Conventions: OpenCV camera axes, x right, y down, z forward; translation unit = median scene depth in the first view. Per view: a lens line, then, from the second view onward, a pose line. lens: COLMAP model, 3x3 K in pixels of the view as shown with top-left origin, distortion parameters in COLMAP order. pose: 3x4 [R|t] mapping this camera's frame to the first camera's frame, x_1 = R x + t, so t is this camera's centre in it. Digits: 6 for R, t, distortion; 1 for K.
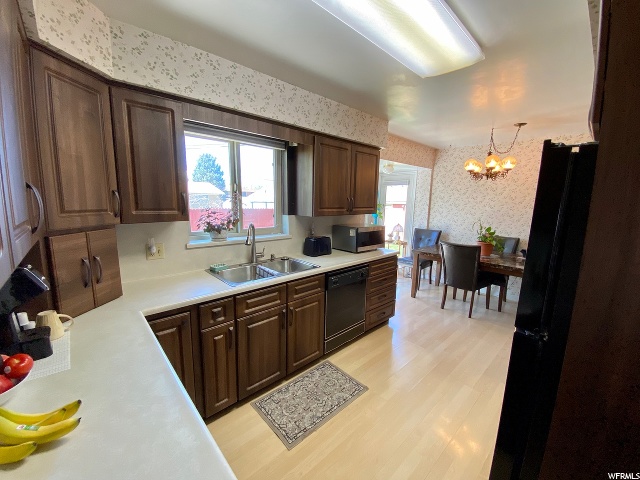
lens RADIAL K [[262.3, 0, 320.0], [0, 262.3, 240.0], [0, 0, 1]] dist [-0.000118, 0.000080]
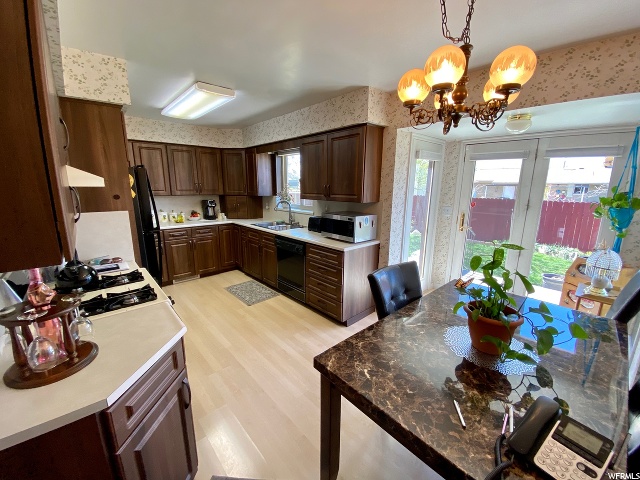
lens RADIAL K [[263.3, 0, 320.0], [0, 263.3, 240.0], [0, 0, 1]] dist [-0.008704, -0.000097]
pose [[-0.022565, 0.192521, -0.981033, 3.526172], [-0.150988, 0.969371, 0.193706, -0.415394], [0.988278, 0.152495, 0.007195, 2.875356]]
